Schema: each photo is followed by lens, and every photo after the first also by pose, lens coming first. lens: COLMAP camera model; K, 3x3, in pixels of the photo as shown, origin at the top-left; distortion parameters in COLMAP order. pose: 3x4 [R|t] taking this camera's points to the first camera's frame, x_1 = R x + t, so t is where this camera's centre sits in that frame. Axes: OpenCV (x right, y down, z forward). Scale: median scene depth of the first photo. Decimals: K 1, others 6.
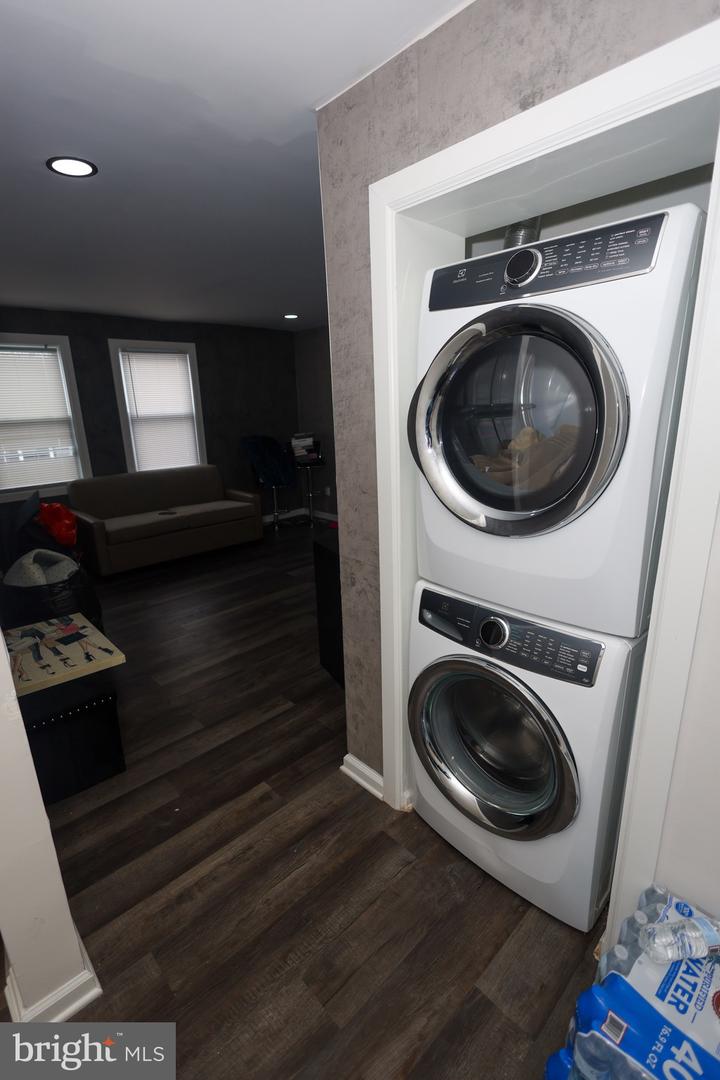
lens RADIAL K [[496.3, 0, 357.5], [0, 496.3, 540.3], [0, 0, 1]] dist [0.001161, 0.000835]
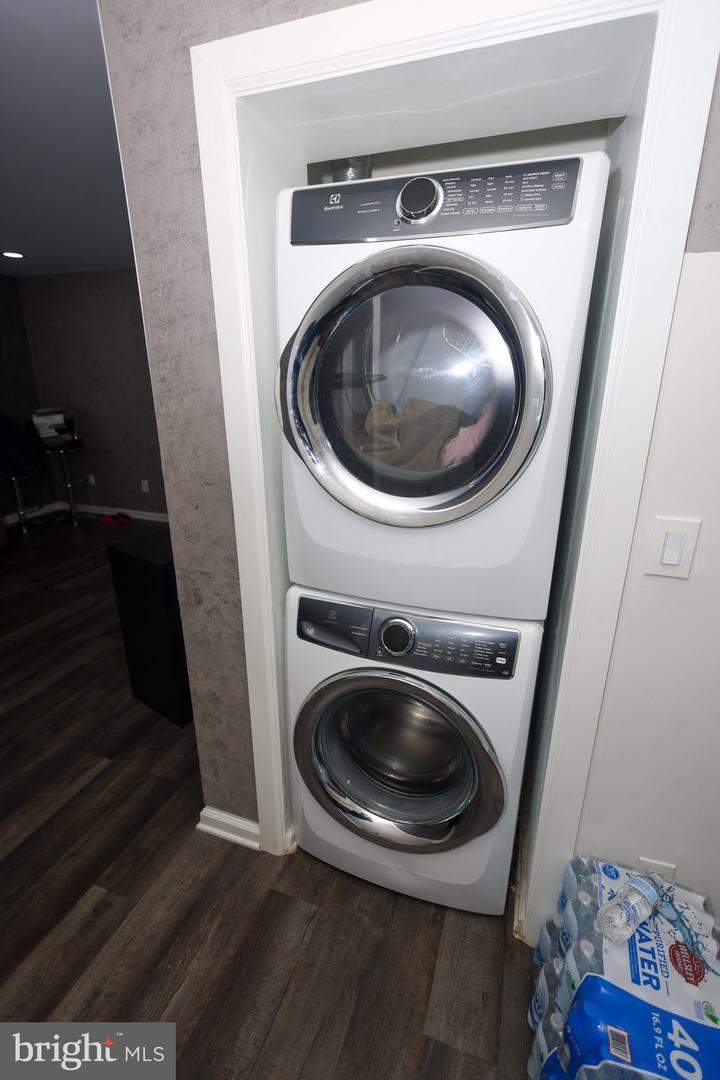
lens RADIAL K [[496.3, 0, 361.6], [0, 496.3, 538.5], [0, 0, 1]] dist [0.001161, 0.000835]
pose [[0.892339, -0.111843, 0.437291, -0.127234], [0.093968, 0.993619, 0.062379, -0.041364], [-0.441477, -0.014572, 0.897154, 0.221892]]
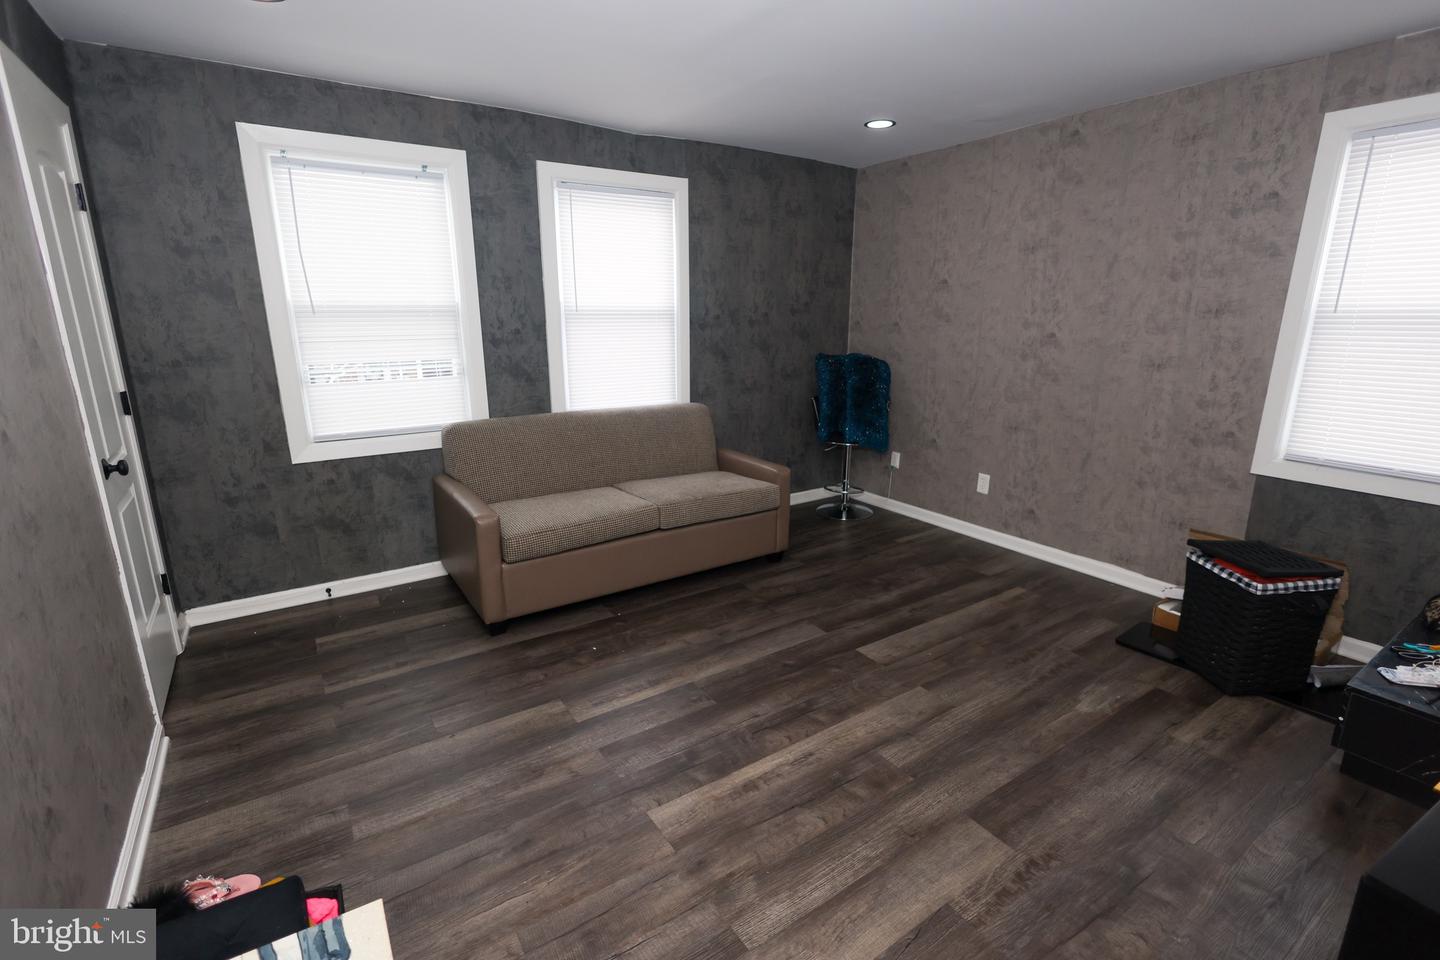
lens RADIAL K [[661.7, 0, 724.8], [0, 661.7, 481.5], [0, 0, 1]] dist [0.001161, 0.000835]
pose [[0.982999, 0.067592, -0.170720, -0.480402], [-0.072492, 0.997112, -0.022627, -0.184971], [0.168697, 0.034618, 0.985060, 1.041666]]
